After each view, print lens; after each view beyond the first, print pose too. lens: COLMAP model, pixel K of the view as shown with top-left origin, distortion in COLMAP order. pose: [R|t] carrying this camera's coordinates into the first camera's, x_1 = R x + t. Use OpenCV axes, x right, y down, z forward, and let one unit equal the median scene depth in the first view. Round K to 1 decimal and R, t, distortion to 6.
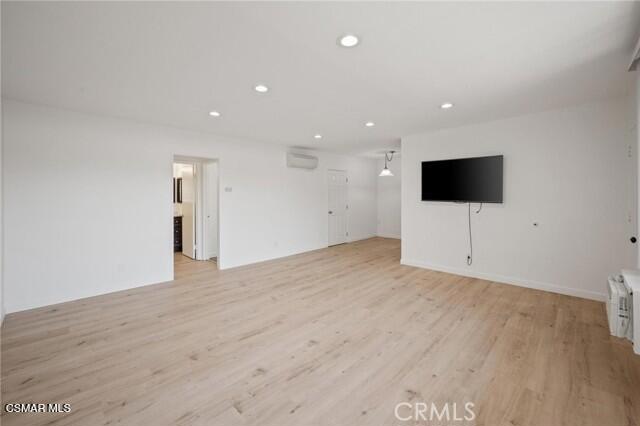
lens RADIAL K [[257.4, 0, 319.8], [0, 257.4, 196.5], [0, 0, 1]] dist [-0.001653, 0.000691]
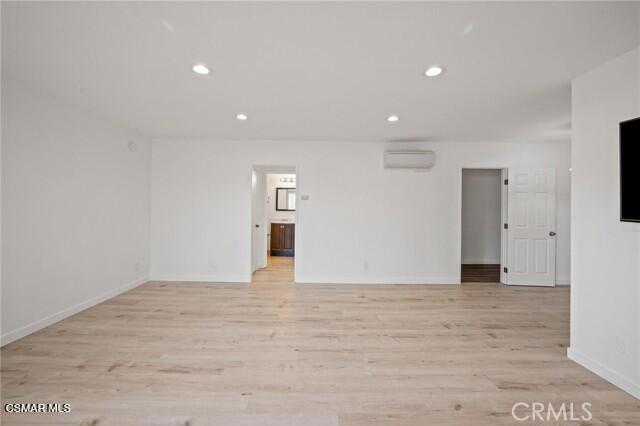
lens RADIAL K [[257.4, 0, 319.4], [0, 257.4, 203.0], [0, 0, 1]] dist [-0.001653, 0.000691]
pose [[0.710763, 0.007348, -0.703393, 0.466732], [-0.015801, 0.999860, -0.005522, -0.005168], [0.703254, 0.015039, 0.710780, 0.525033]]
